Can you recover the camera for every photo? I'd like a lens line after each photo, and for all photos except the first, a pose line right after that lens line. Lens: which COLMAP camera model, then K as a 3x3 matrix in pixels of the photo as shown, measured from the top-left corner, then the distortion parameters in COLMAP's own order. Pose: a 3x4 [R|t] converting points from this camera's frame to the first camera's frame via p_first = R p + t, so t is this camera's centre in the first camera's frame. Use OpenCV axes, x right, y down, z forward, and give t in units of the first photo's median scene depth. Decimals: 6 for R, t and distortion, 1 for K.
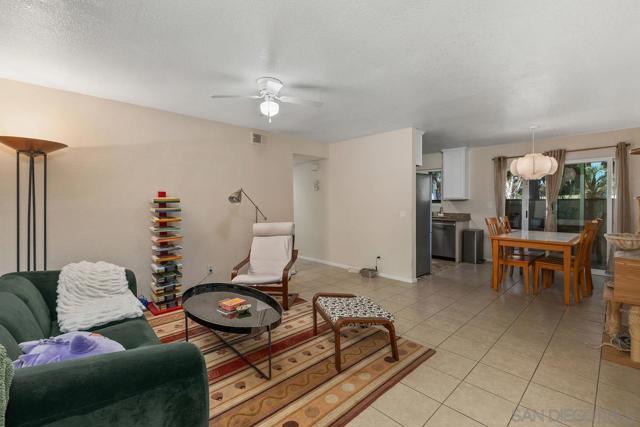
lens RADIAL K [[284.5, 0, 319.9], [0, 284.5, 208.1], [0, 0, 1]] dist [-0.001812, -0.000541]
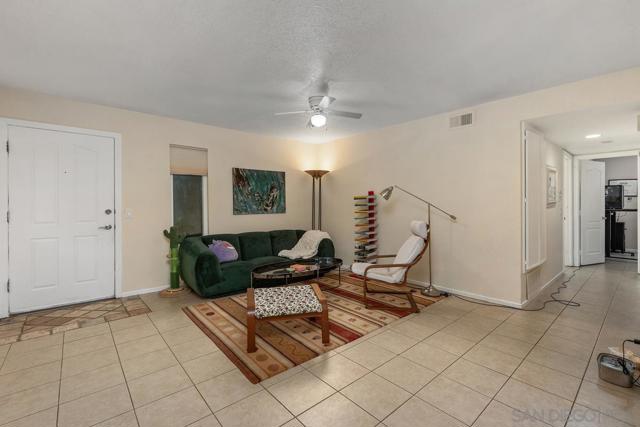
lens RADIAL K [[284.5, 0, 319.6], [0, 284.5, 209.4], [0, 0, 1]] dist [-0.001812, -0.000541]
pose [[-0.058166, 0.007908, -0.998276, 1.082411], [-0.014249, 0.999860, 0.008751, 0.021273], [0.998205, 0.014734, -0.058045, 1.128768]]
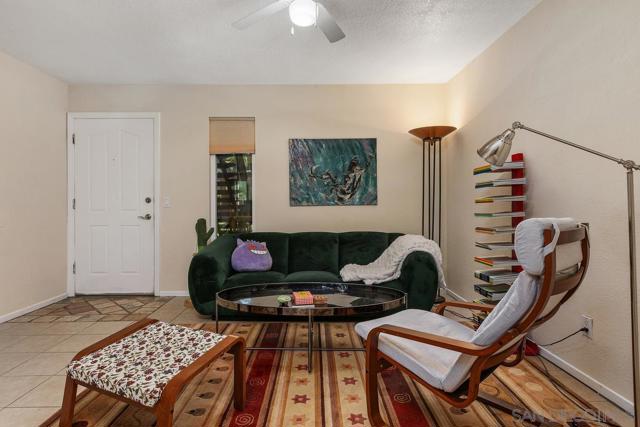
lens RADIAL K [[338.8, 0, 318.4], [0, 338.8, 211.3], [0, 0, 1]] dist [0.015805, -0.000560]
pose [[-0.696095, 0.011707, -0.717854, 0.347715], [-0.011051, 0.999574, 0.027018, 0.058450], [0.717864, 0.026740, -0.695669, 1.605374]]
